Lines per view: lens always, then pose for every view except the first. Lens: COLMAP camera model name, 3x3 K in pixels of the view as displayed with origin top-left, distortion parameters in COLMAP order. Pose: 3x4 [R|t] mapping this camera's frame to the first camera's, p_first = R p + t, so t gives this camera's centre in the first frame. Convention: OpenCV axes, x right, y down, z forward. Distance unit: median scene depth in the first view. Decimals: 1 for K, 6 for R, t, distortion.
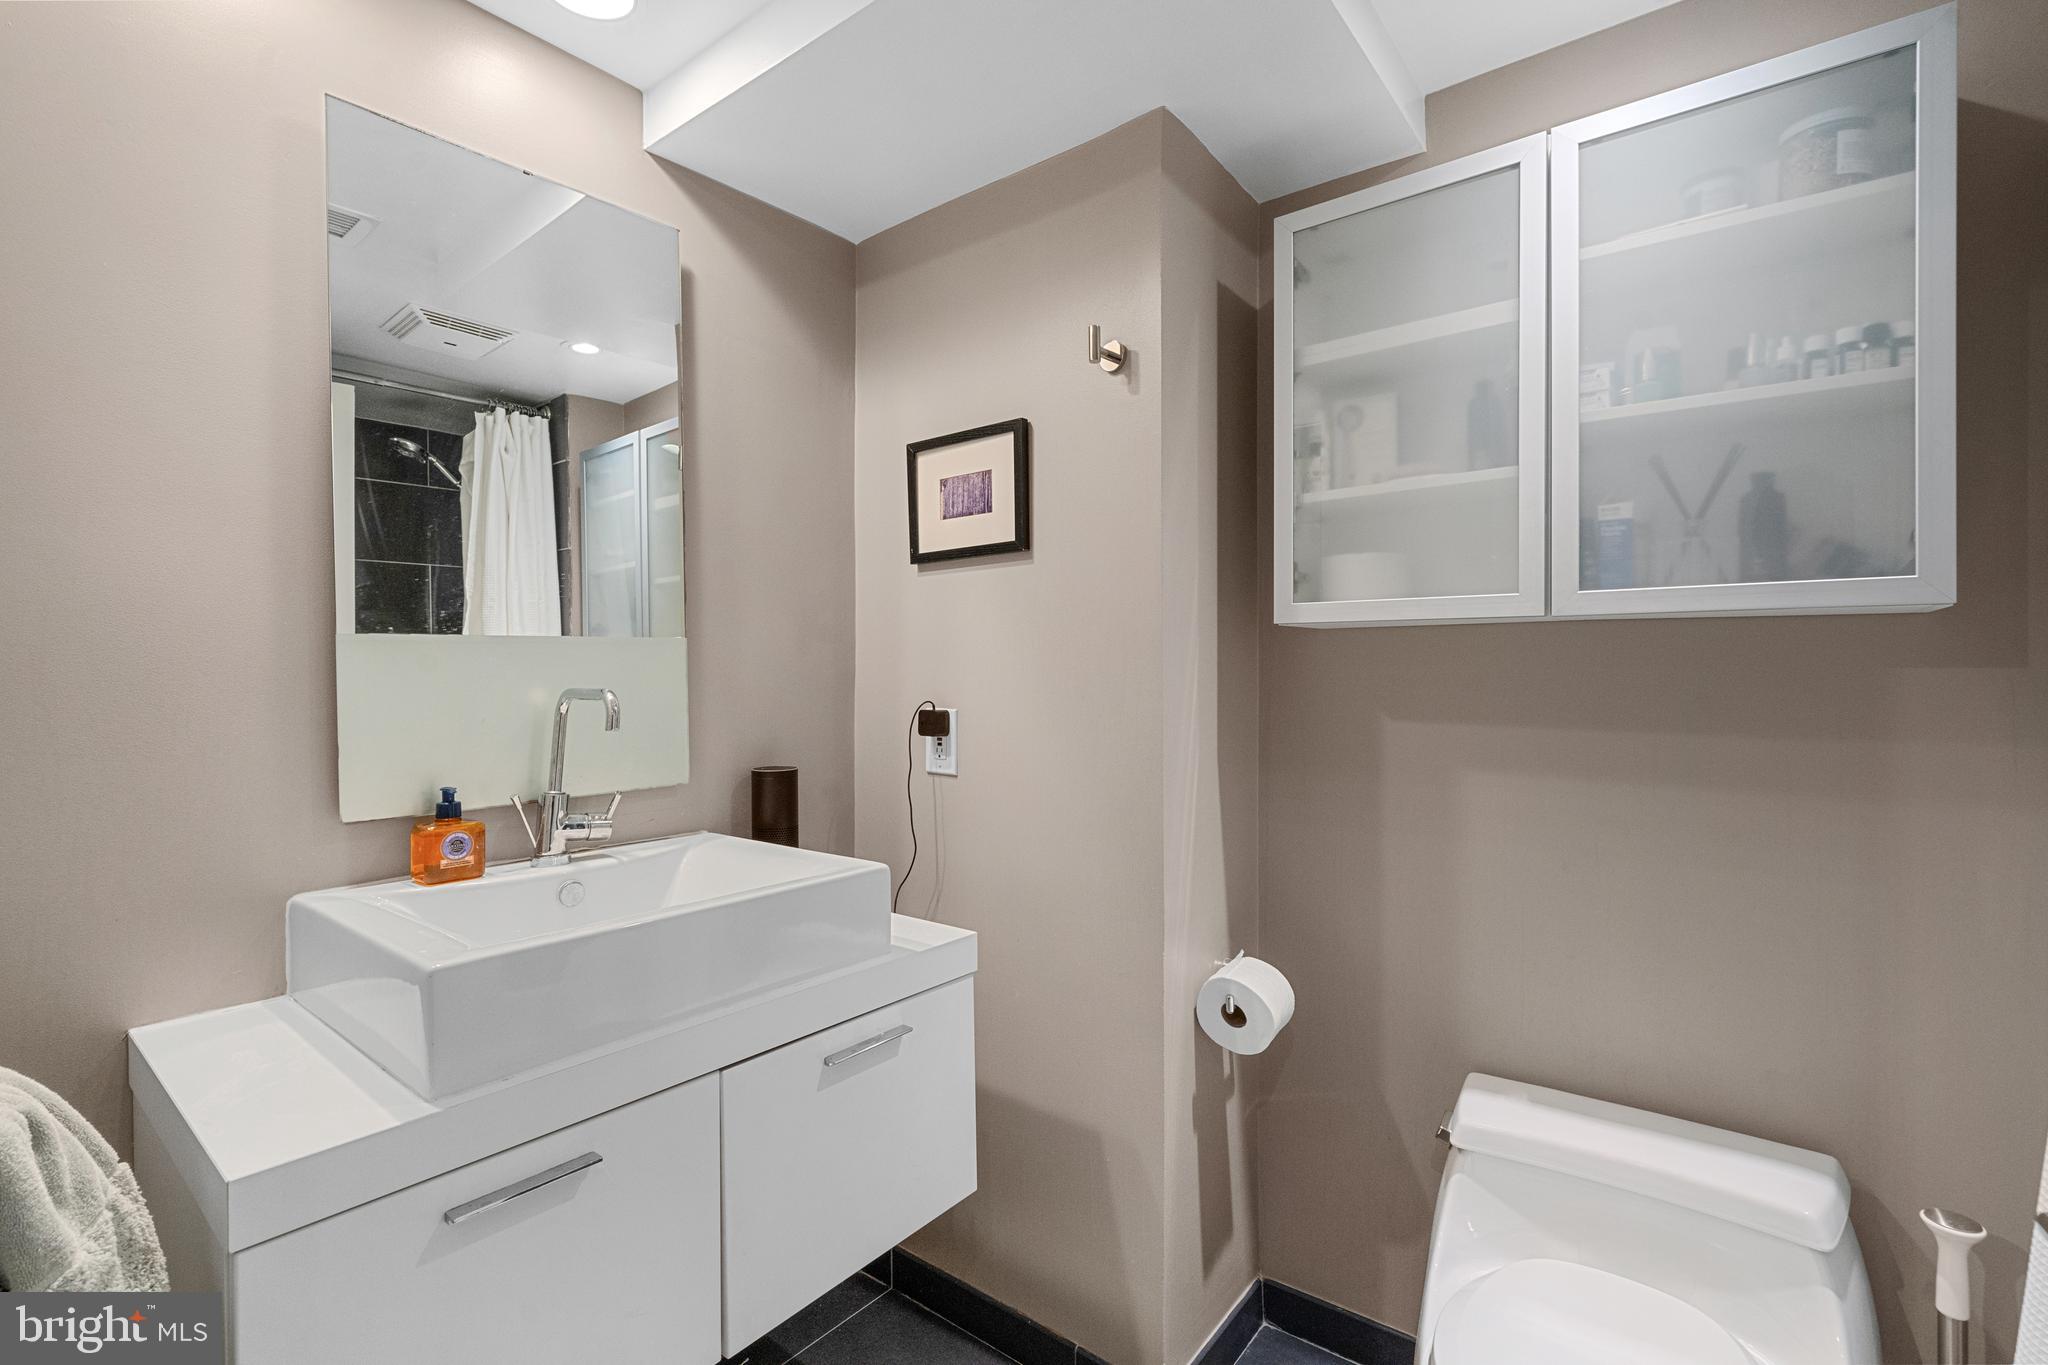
lens RADIAL K [[933.5, 0, 1024.0], [0, 933.5, 682.5], [0, 0, 1]] dist [-0.002625, 0.000180]
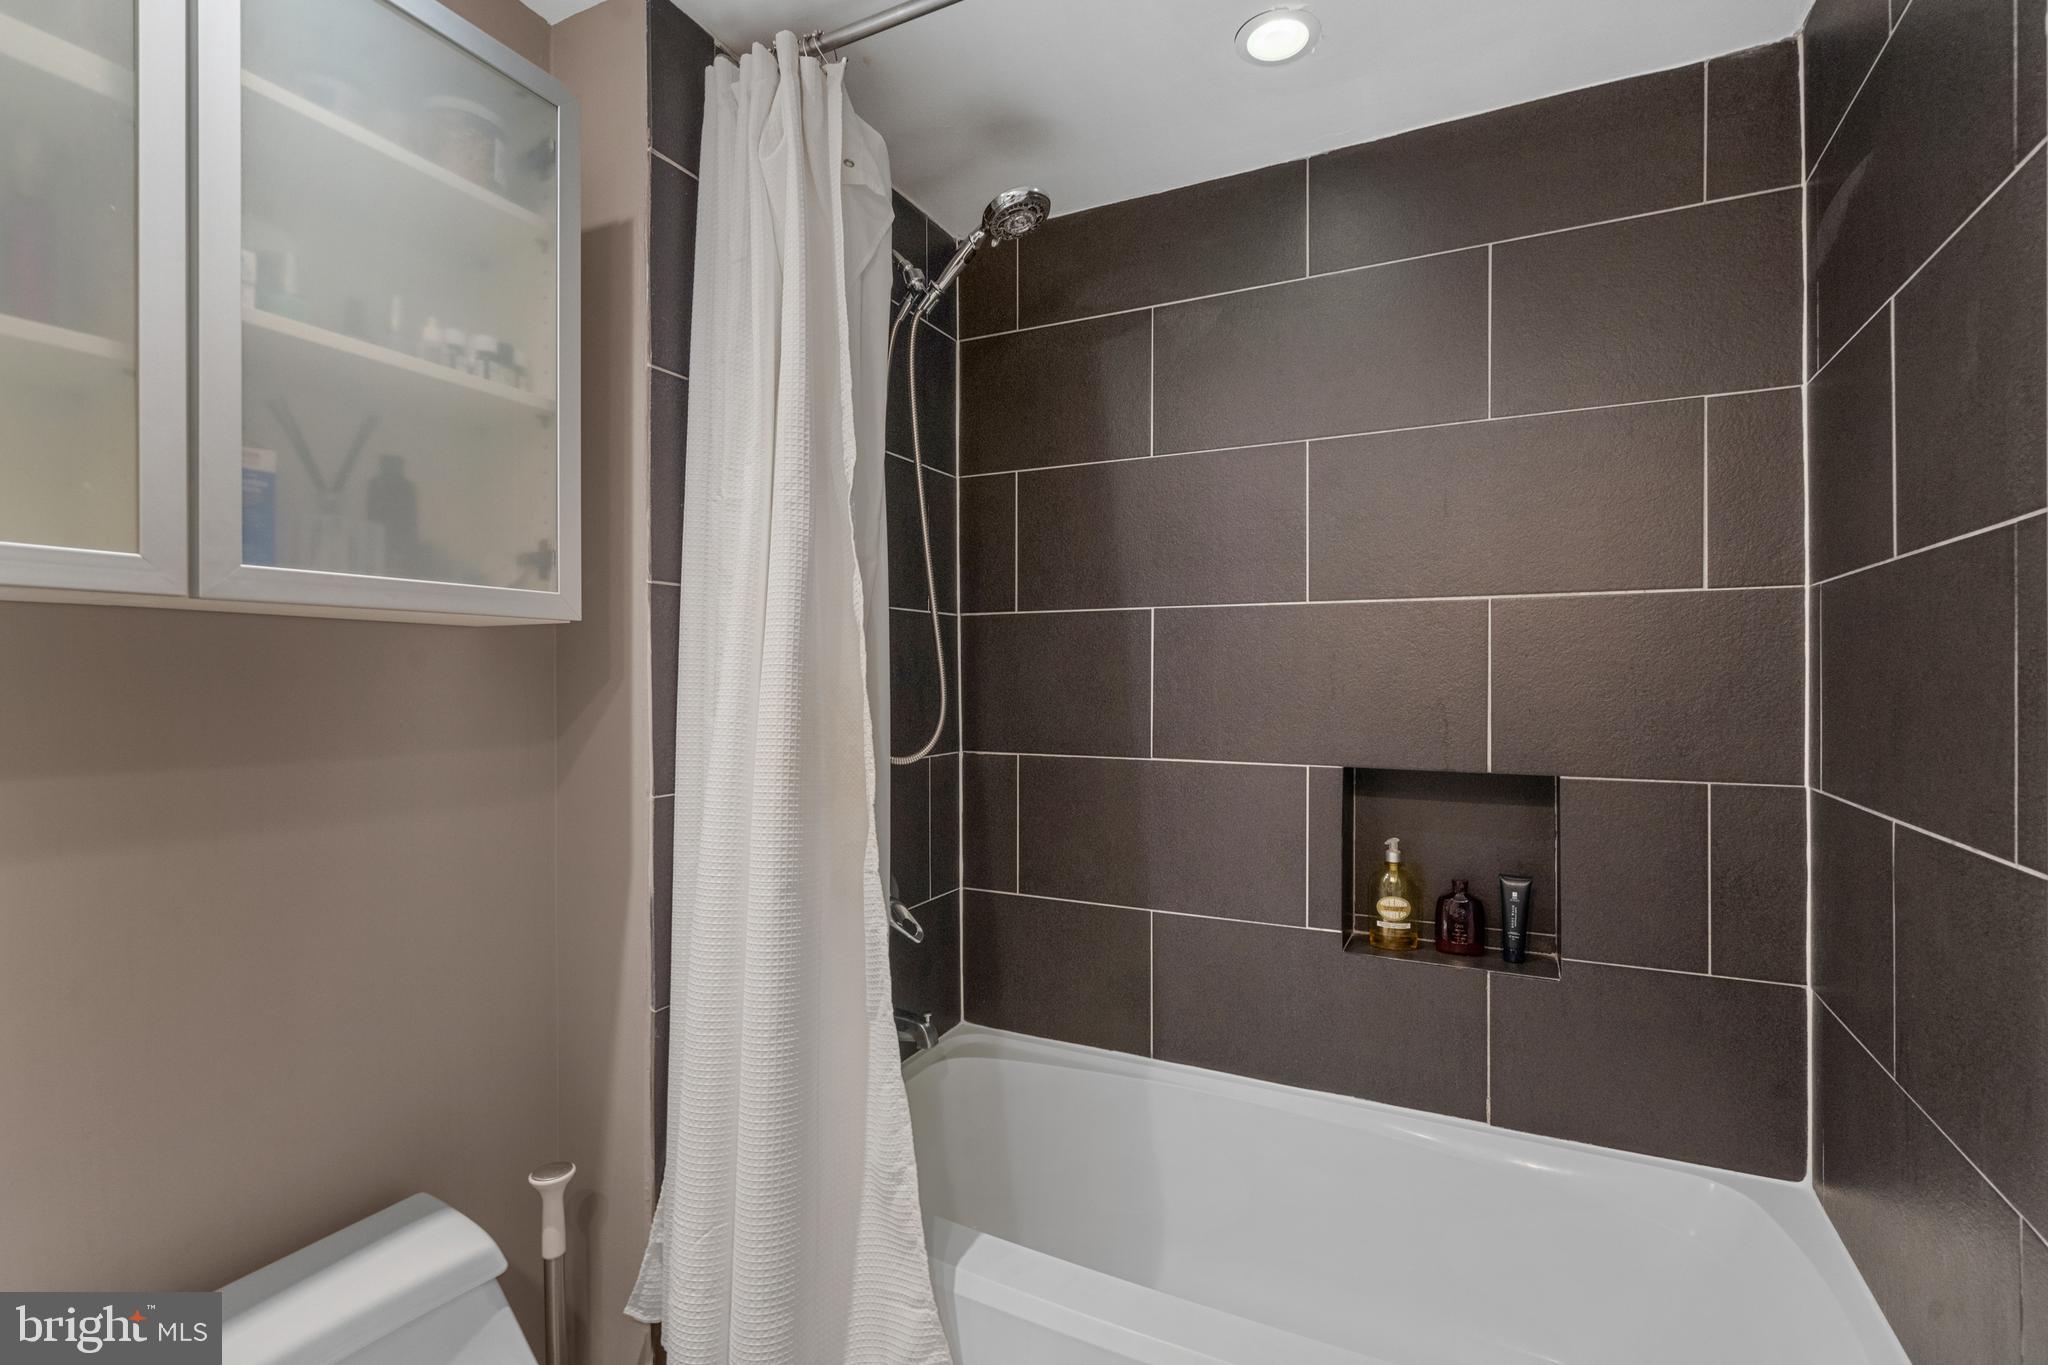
lens RADIAL K [[933.5, 0, 1024.0], [0, 933.5, 682.5], [0, 0, 1]] dist [-0.002625, 0.000180]
pose [[-0.184626, 0.005144, 0.982795, -0.194354], [0.006963, 0.999968, -0.003926, -0.003102], [-0.982784, 0.006118, -0.184656, 0.604974]]
